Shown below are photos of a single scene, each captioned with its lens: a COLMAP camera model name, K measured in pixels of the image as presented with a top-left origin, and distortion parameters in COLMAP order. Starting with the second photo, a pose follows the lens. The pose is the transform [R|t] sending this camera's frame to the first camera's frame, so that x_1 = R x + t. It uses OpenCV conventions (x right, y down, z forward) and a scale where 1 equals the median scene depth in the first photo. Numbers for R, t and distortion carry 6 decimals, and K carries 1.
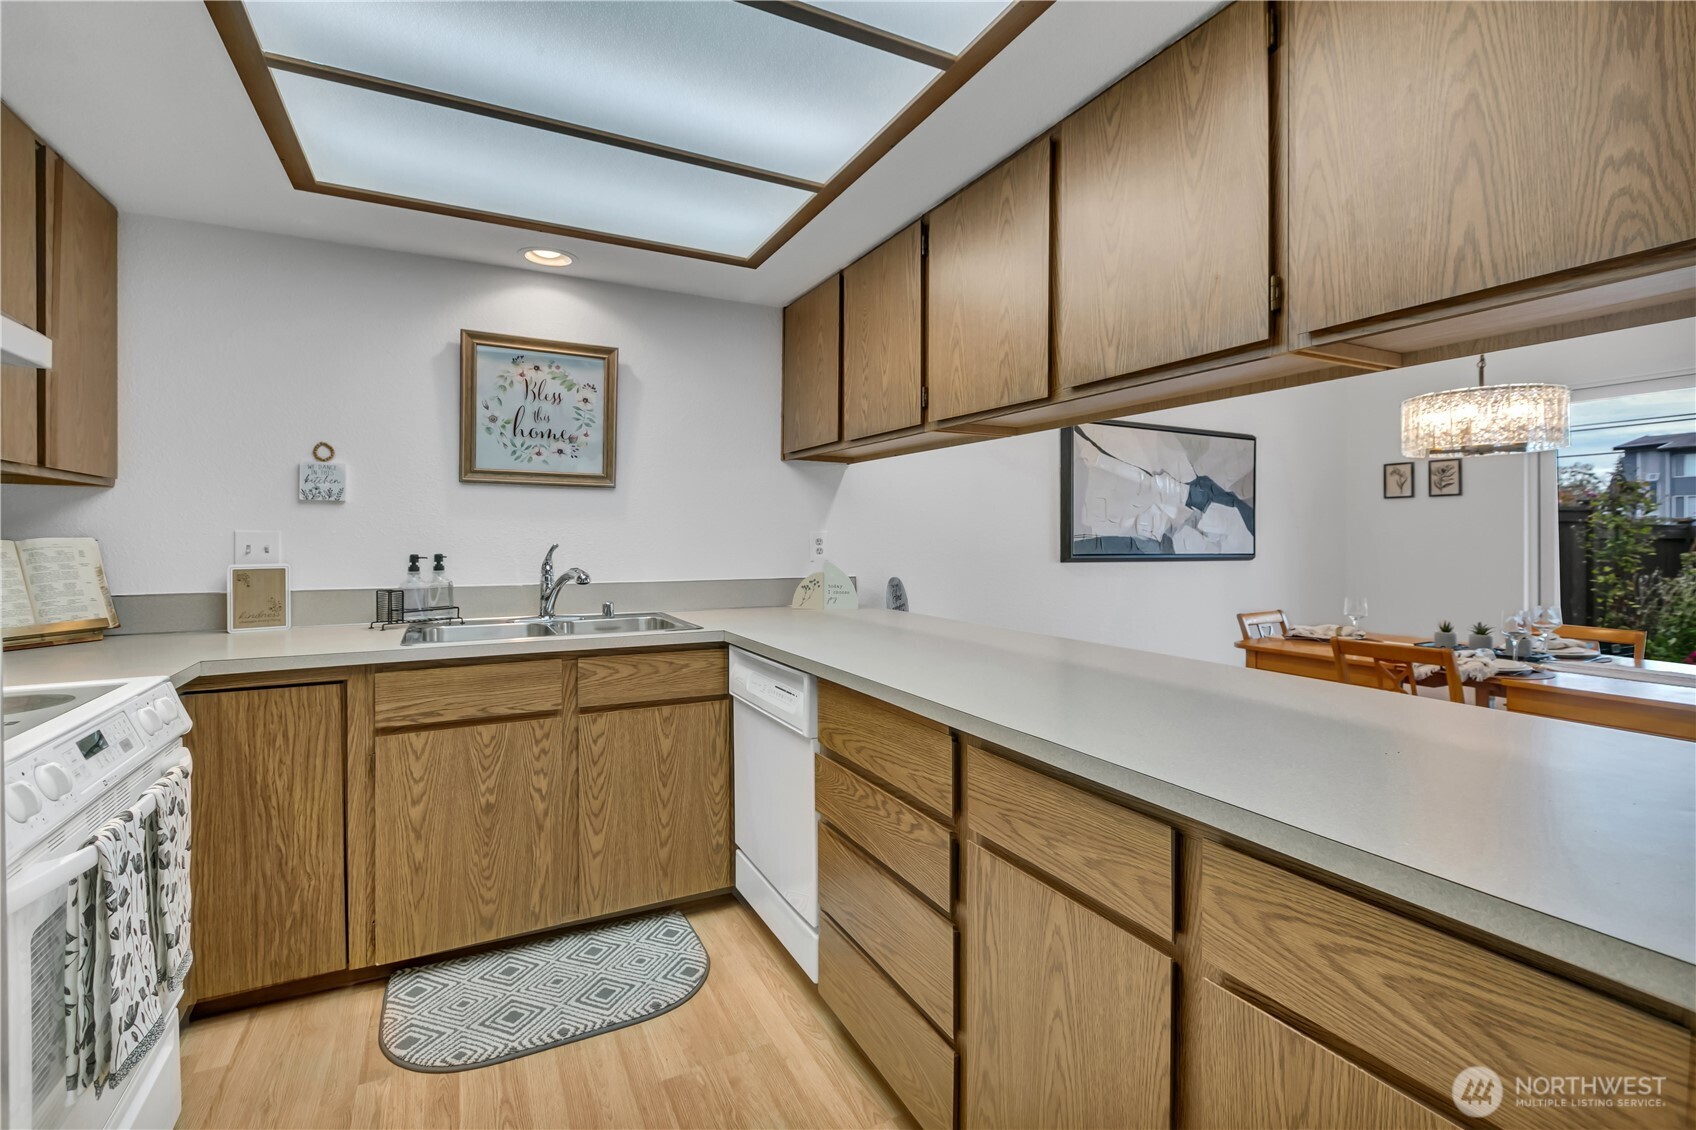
lens RADIAL K [[773.8, 0, 859.3], [0, 773.8, 539.4], [0, 0, 1]] dist [0.003394, -0.001044]
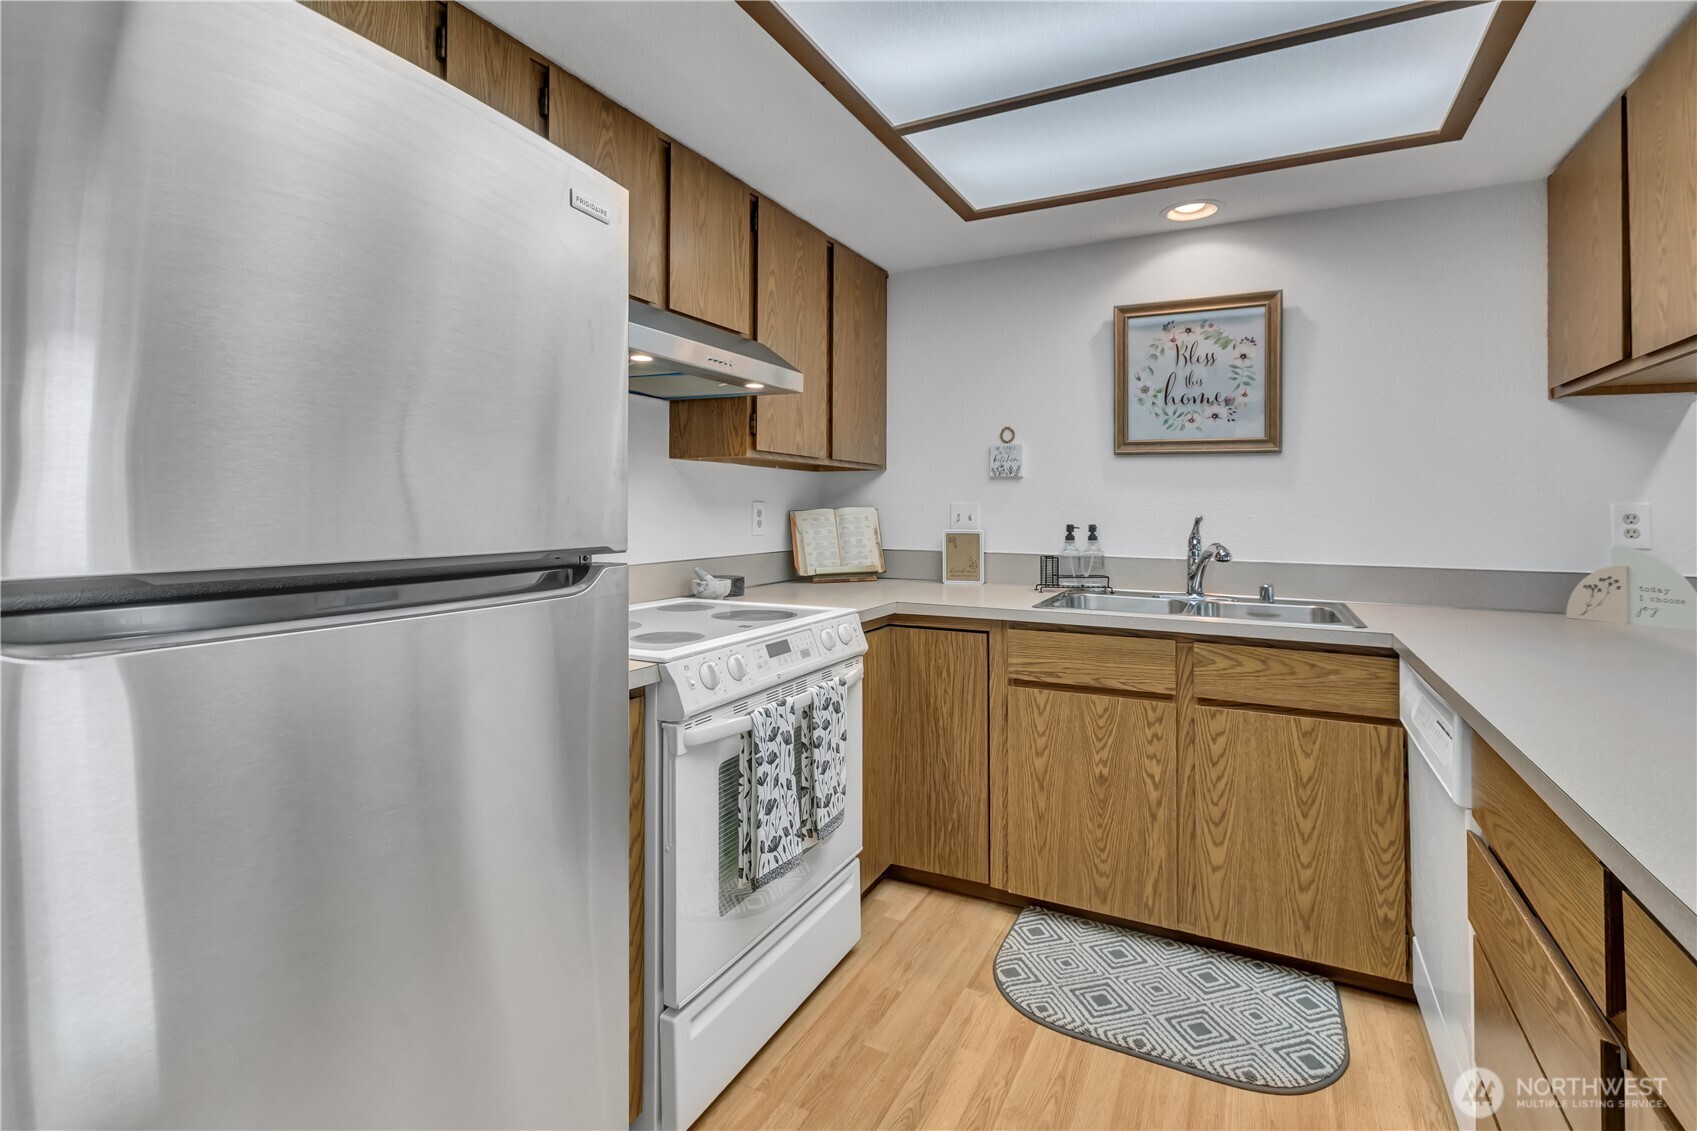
lens RADIAL K [[791.7, 0, 851.9], [0, 791.7, 489.4], [0, 0, 1]] dist [-0.001323, 0.000857]
pose [[0.574359, -0.015172, -0.818463, 0.172163], [-0.007938, 0.999678, -0.024102, -0.000076], [0.818565, 0.020340, 0.574054, 0.137593]]
